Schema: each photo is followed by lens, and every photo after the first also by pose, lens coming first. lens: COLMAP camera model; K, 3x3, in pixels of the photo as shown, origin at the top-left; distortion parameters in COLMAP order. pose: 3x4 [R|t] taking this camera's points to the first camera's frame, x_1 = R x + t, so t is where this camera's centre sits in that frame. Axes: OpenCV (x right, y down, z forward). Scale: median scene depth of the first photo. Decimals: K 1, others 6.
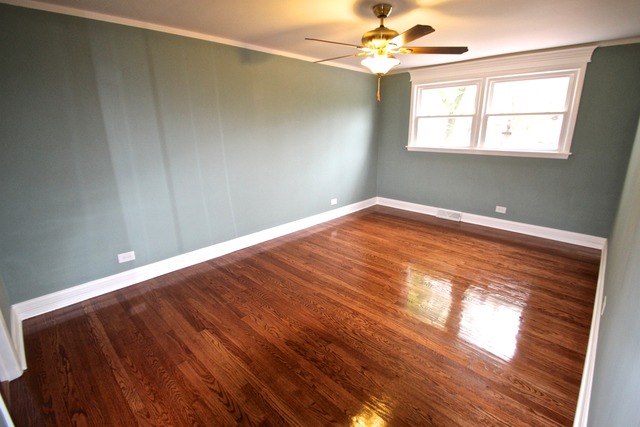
lens RADIAL K [[285.5, 0, 320.0], [0, 285.5, 213.5], [0, 0, 1]] dist [0.000360, 0.000102]
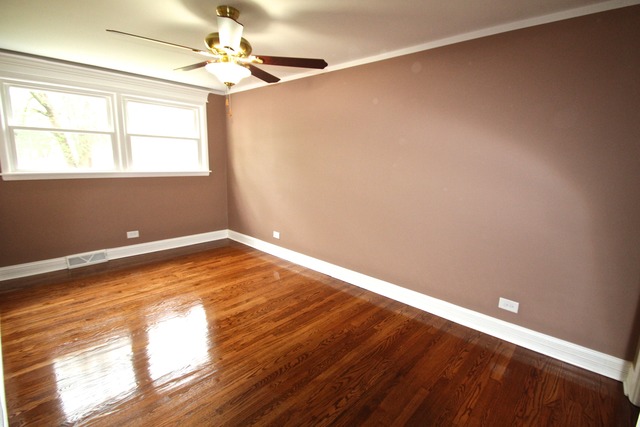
lens RADIAL K [[306.7, 0, 320.0], [0, 306.7, 213.5], [0, 0, 1]] dist [-0.000534, -0.000024]
pose [[0.004614, -0.174103, 0.984717, -0.427372], [0.257904, 0.951621, 0.167043, -0.116320], [-0.966159, 0.253192, 0.049293, 0.443259]]
